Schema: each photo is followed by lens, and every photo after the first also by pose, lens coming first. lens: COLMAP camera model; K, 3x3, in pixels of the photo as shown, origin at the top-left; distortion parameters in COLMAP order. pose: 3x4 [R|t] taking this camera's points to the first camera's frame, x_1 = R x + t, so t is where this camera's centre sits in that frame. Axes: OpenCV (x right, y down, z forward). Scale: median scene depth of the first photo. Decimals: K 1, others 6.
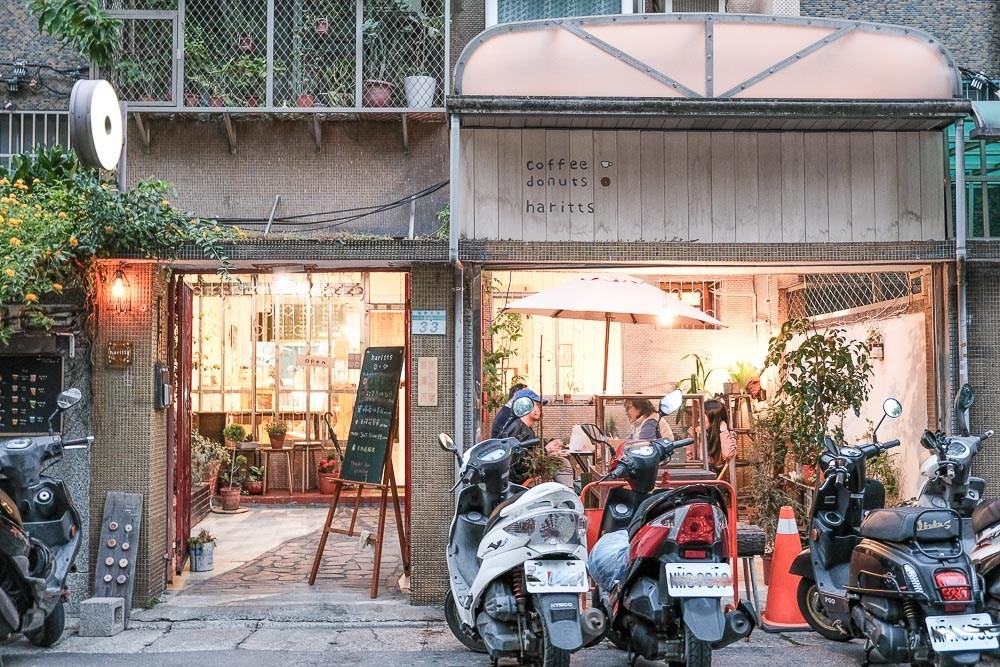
lens RADIAL K [[1046.2, 0, 499.0], [0, 1046.2, 334.1], [0, 0, 1]] dist [-0.016224, 0.000000]
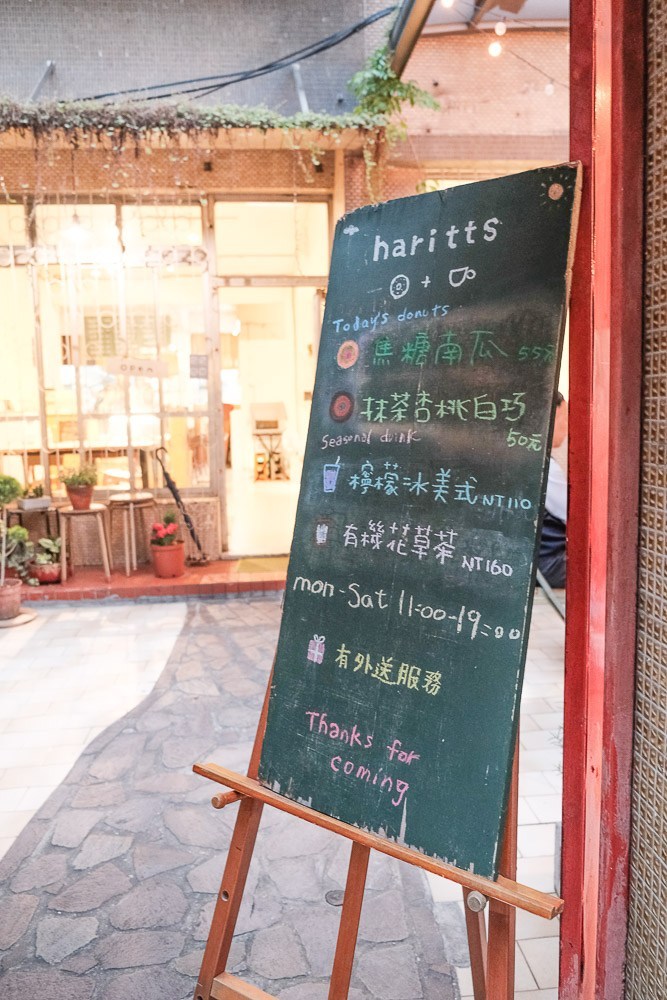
lens RADIAL K [[776.9, 0, 334.0], [0, 776.9, 497.6], [0, 0, 1]] dist [-0.006533, -0.000368]
pose [[0.997477, -0.026459, 0.065868, -0.092941], [0.015611, 0.986985, 0.160053, 0.031598], [-0.069246, -0.158621, 0.984908, 0.537160]]
